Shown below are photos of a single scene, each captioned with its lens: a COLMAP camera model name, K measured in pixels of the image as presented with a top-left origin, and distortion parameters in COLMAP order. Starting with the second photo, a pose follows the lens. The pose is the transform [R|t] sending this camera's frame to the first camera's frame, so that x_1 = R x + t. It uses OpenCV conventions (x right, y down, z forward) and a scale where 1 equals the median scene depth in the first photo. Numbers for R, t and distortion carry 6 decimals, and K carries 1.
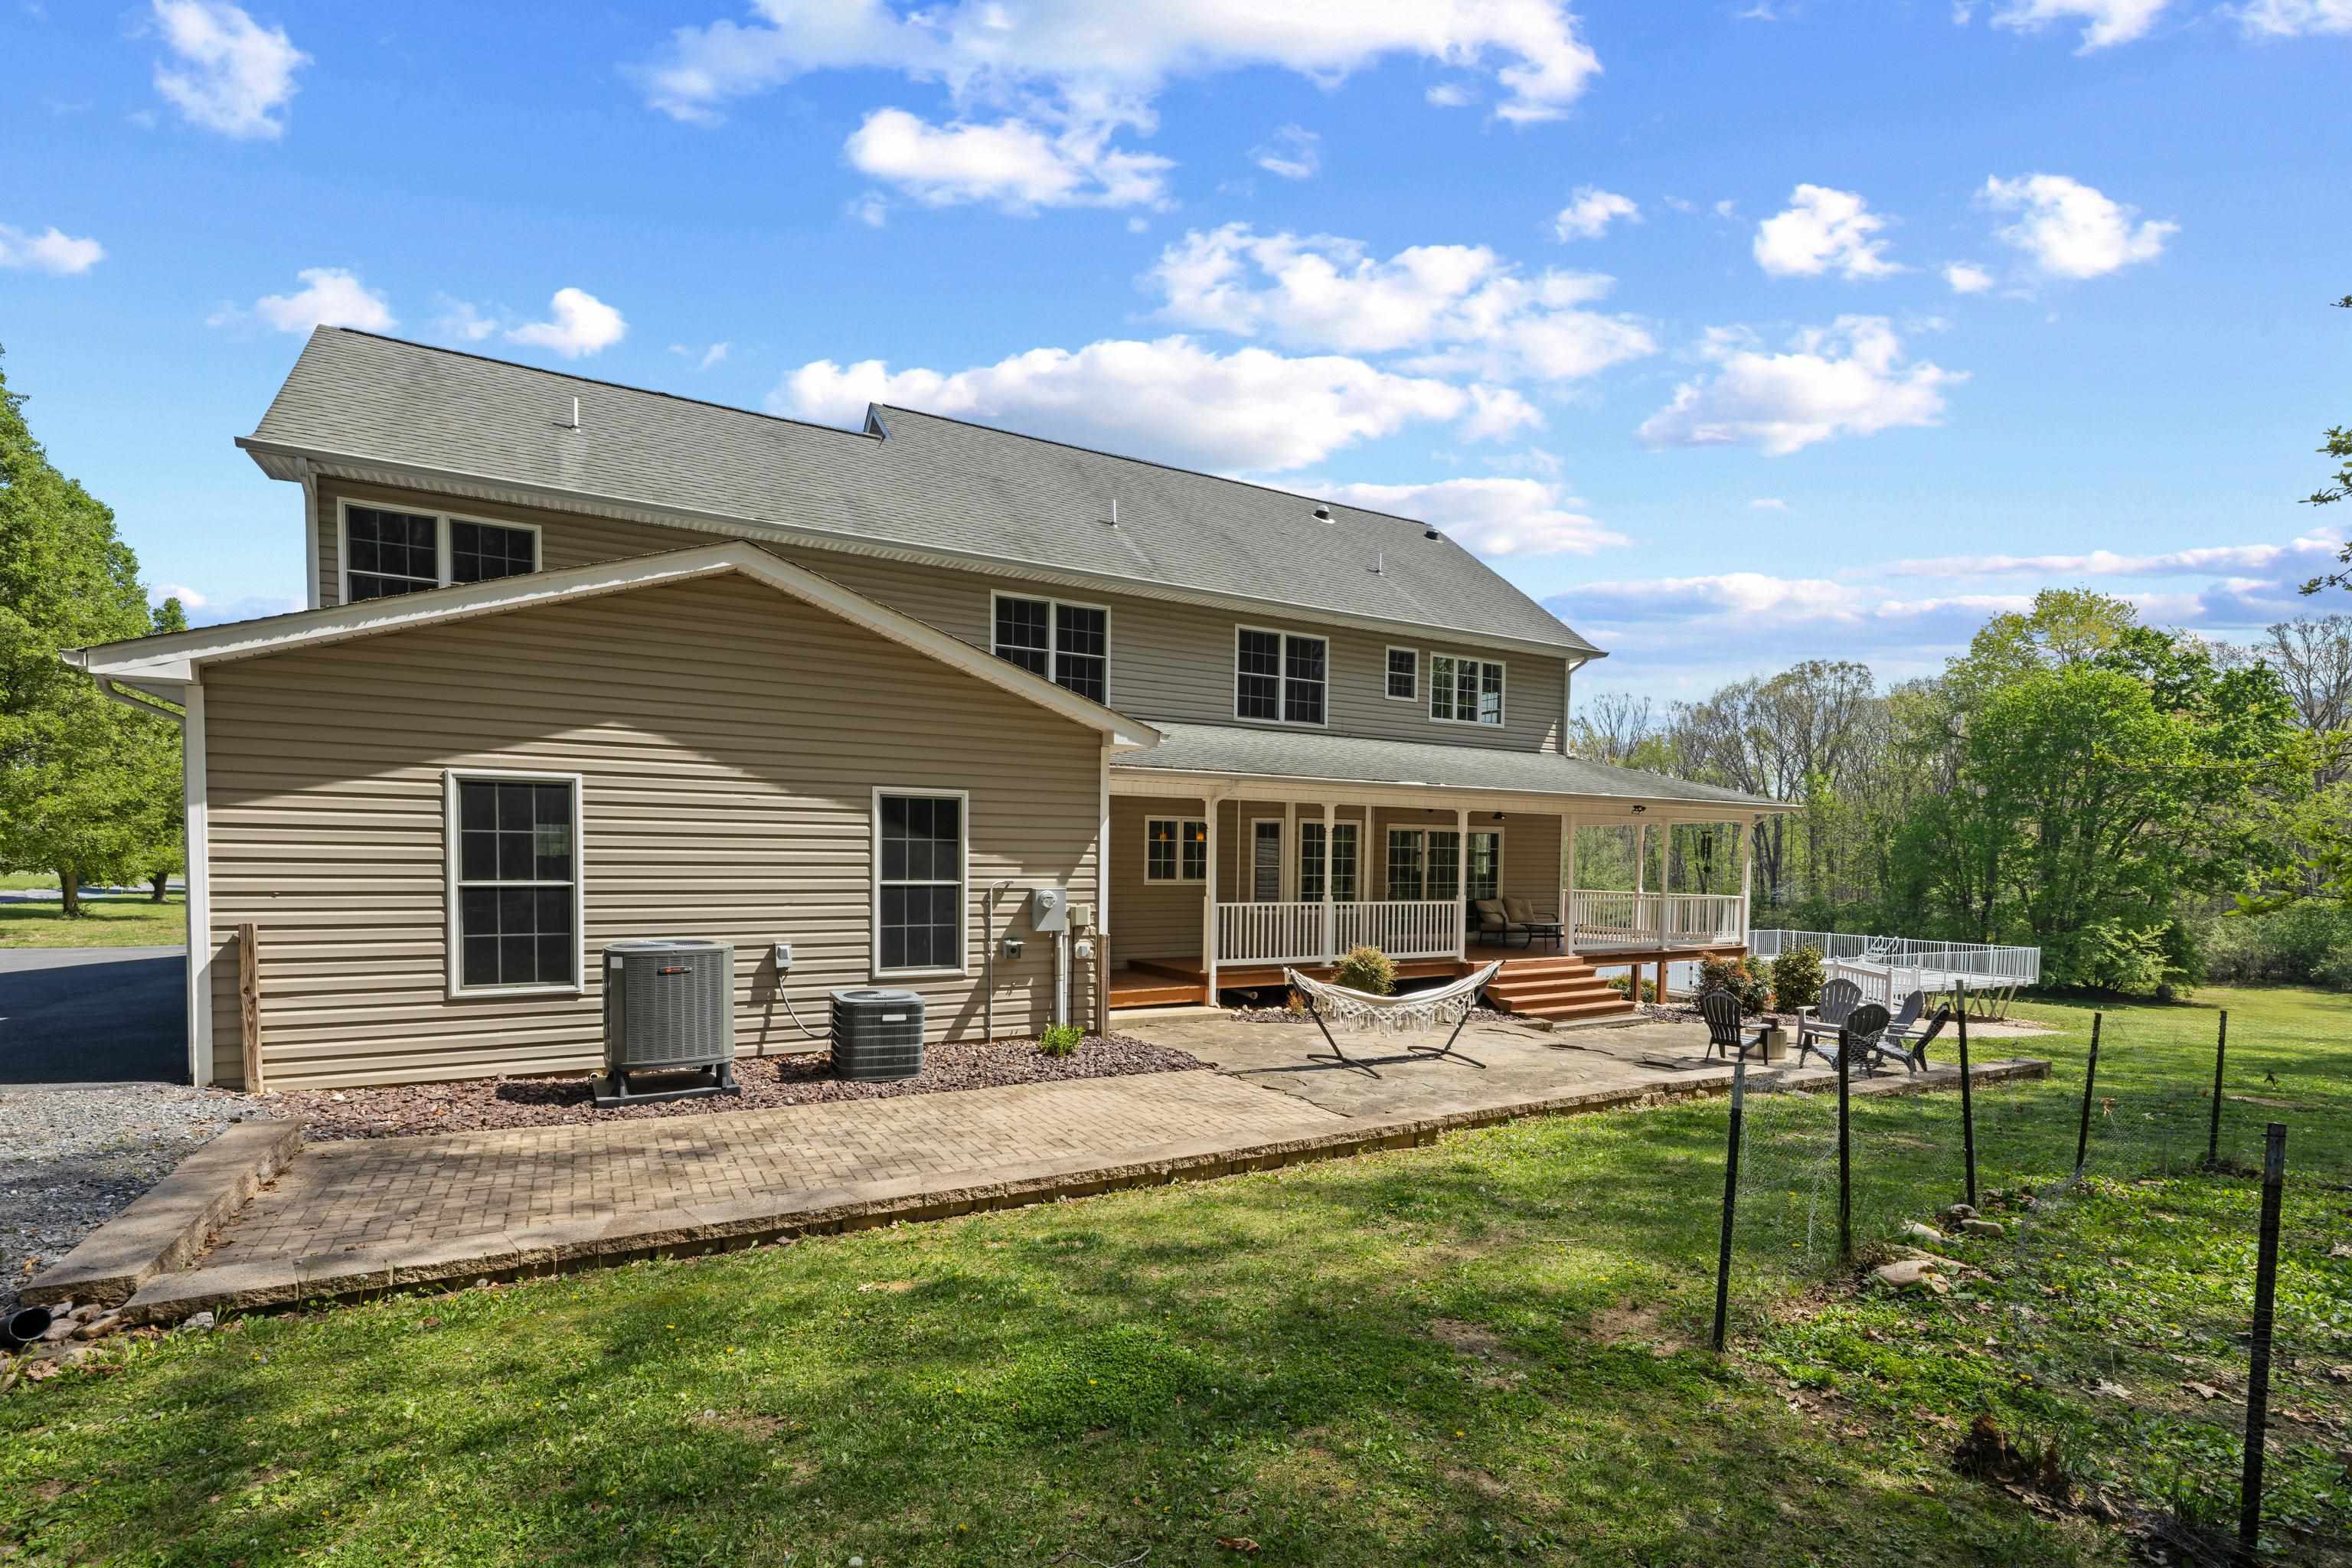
lens RADIAL K [[1057.1, 0, 1202.2], [0, 1057.1, 912.6], [0, 0, 1]] dist [0.001956, 0.000467]
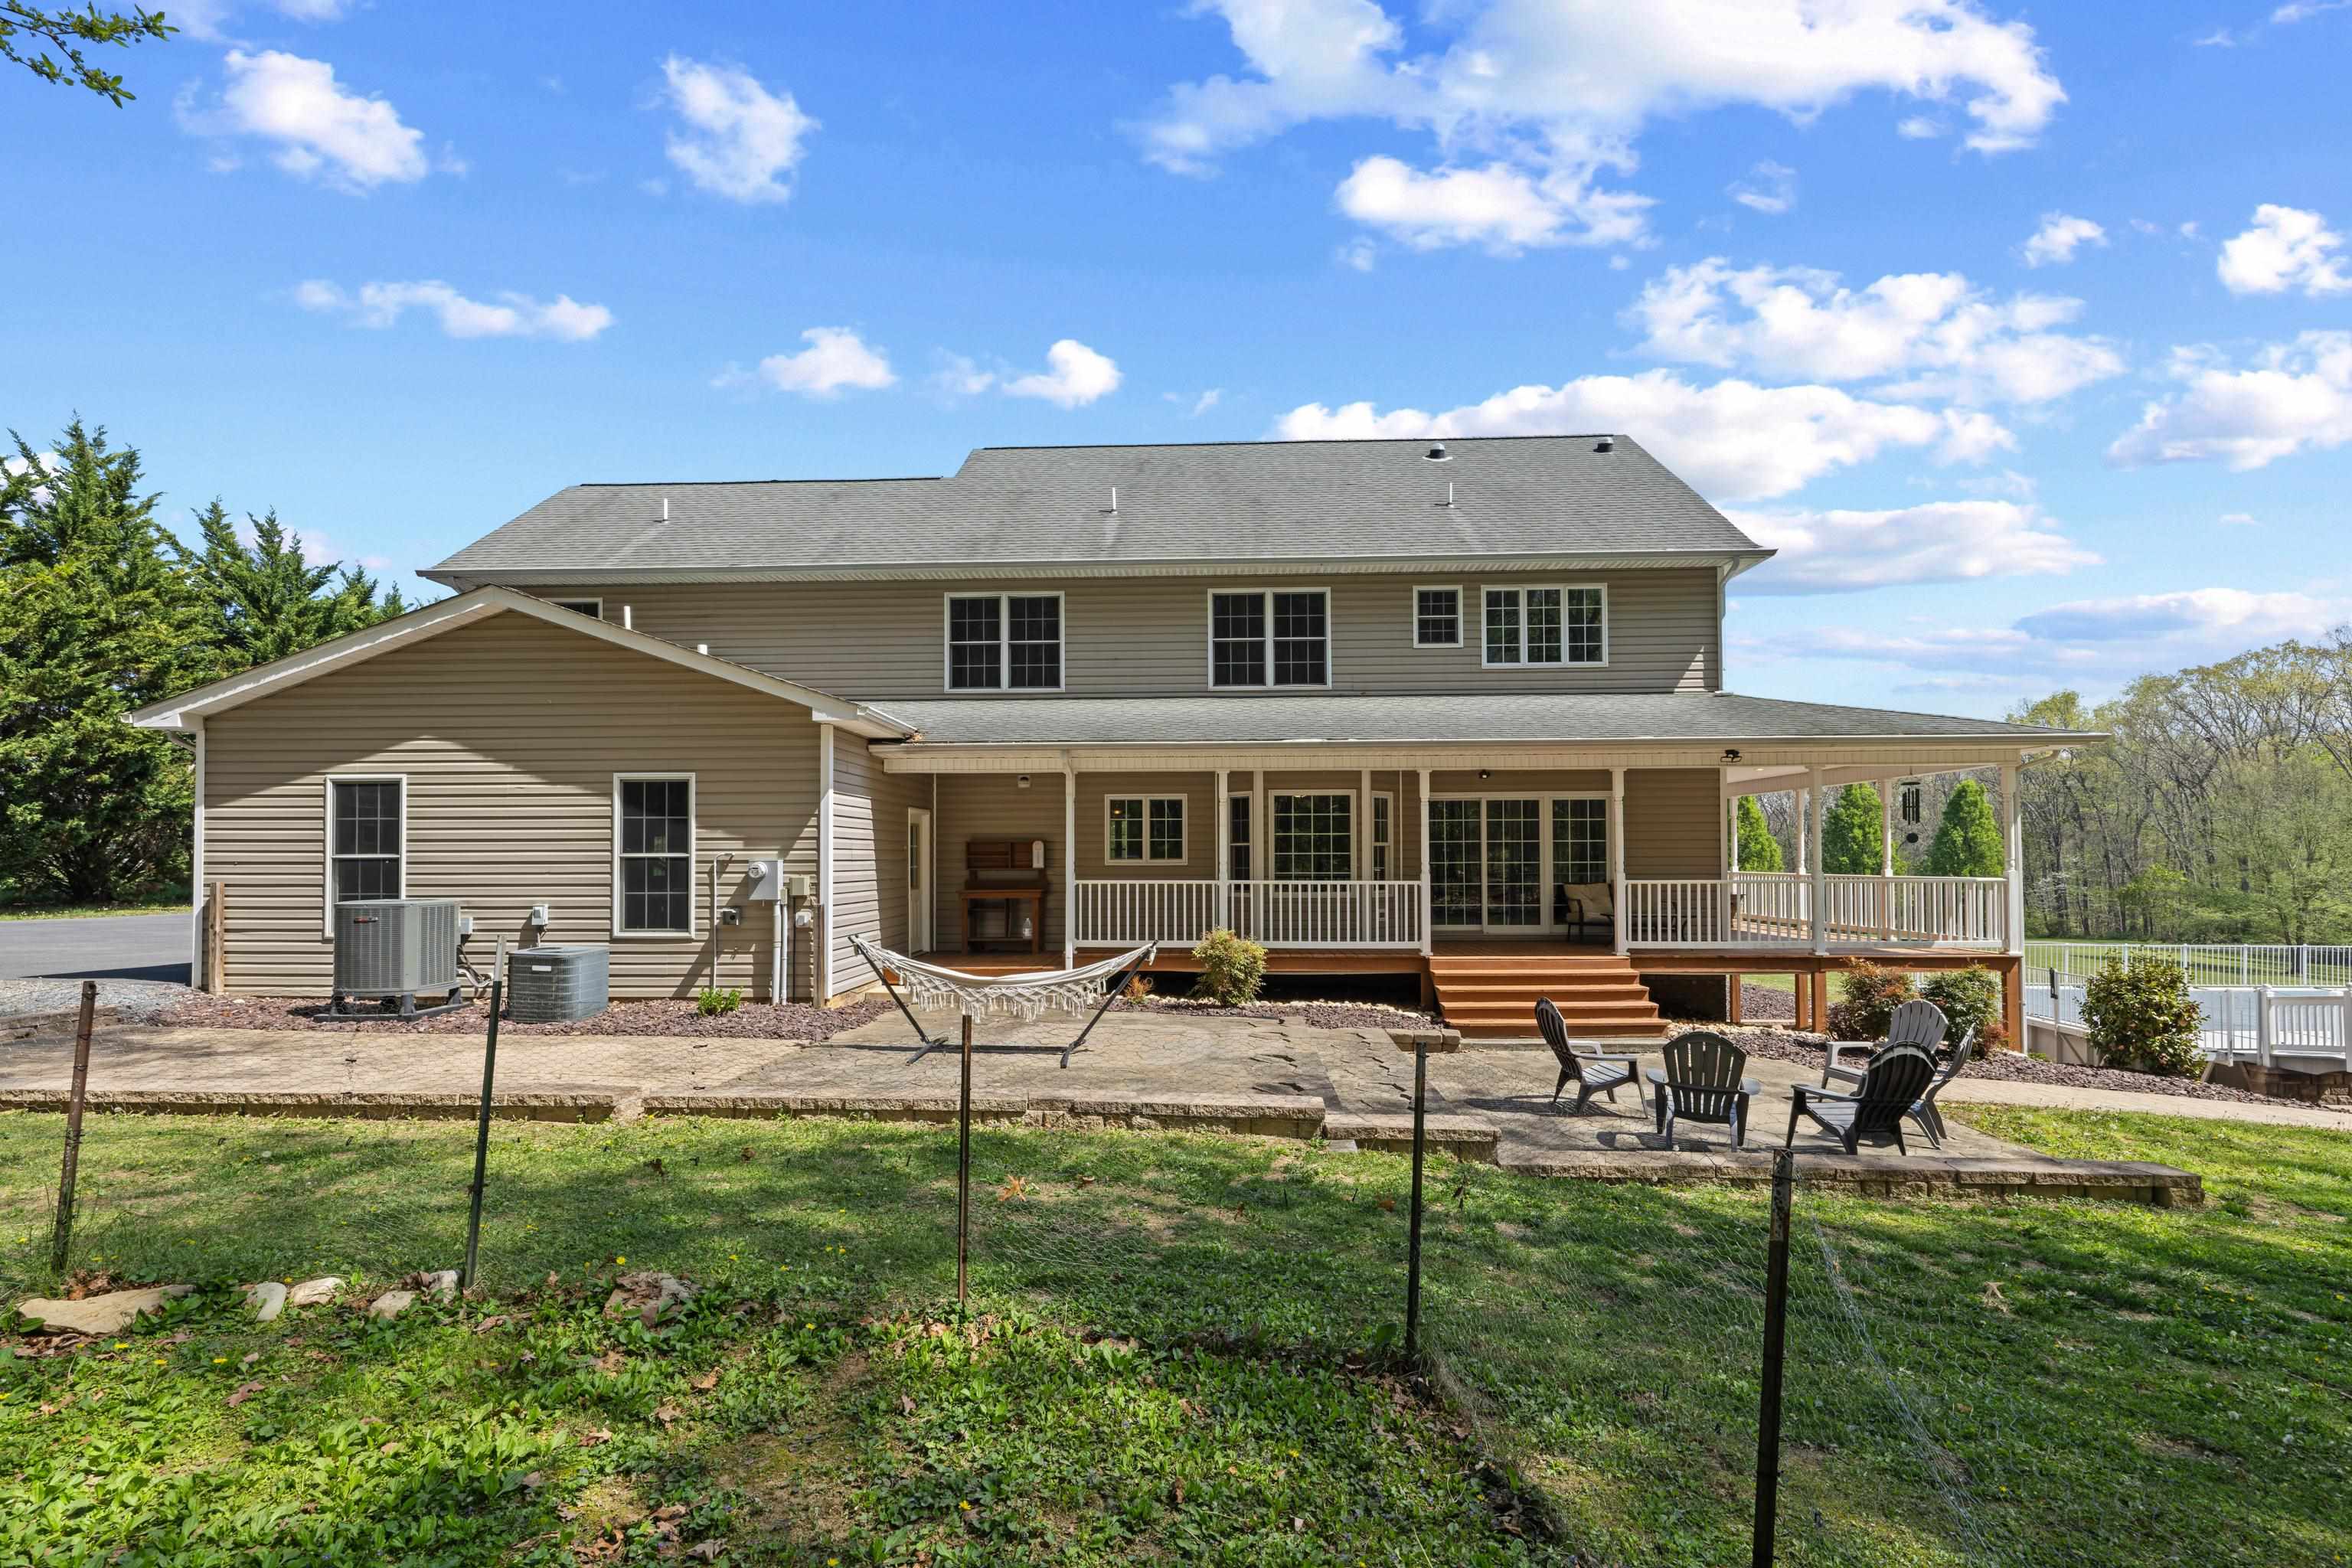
lens RADIAL K [[1020.6, 0, 1180.4], [0, 1020.6, 845.3], [0, 0, 1]] dist [0.001205, -0.000072]
pose [[0.847194, -0.020481, -0.530889, 0.481759], [-0.014574, 0.997985, -0.061759, 0.012526], [0.531084, 0.060059, 0.845188, 0.222946]]
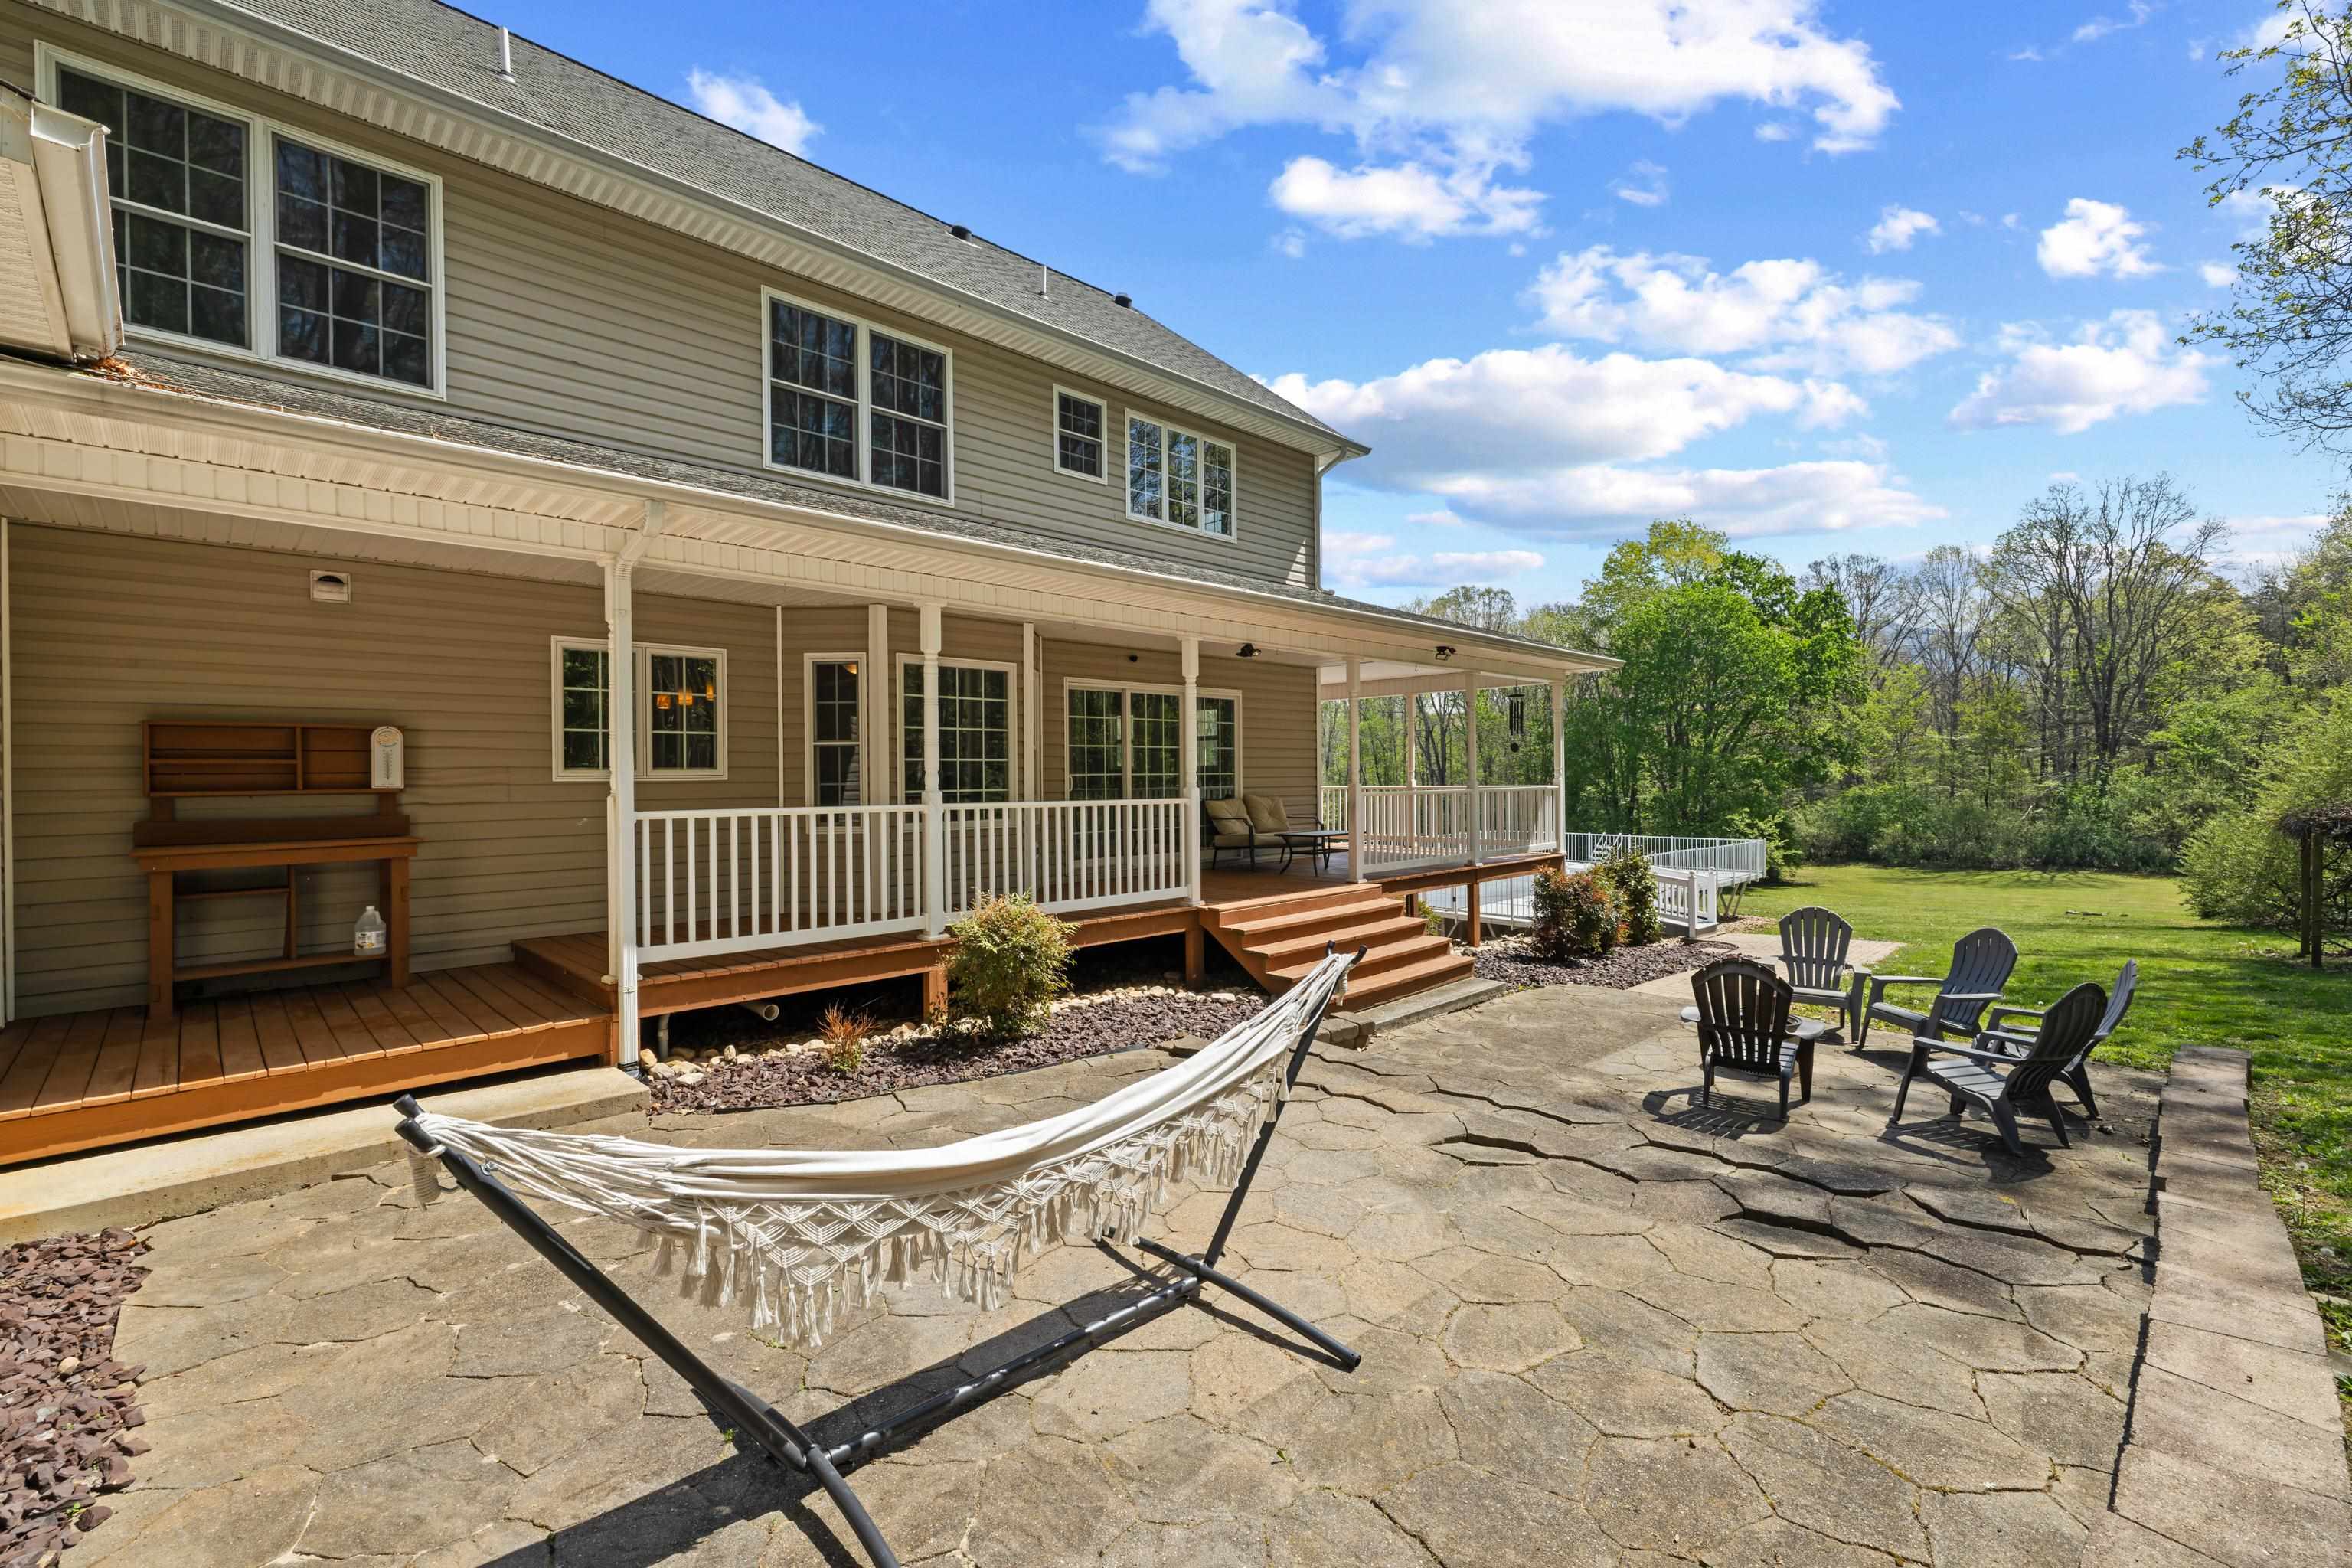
lens RADIAL K [[995.2, 0, 1176.0], [0, 995.2, 784.0], [0, 0, 1]] dist [0.000492, 0.000341]
pose [[0.967460, -0.022759, 0.252000, 0.098849], [0.033971, 0.998613, -0.040229, 0.002536], [-0.250734, 0.047480, 0.966891, 0.469288]]
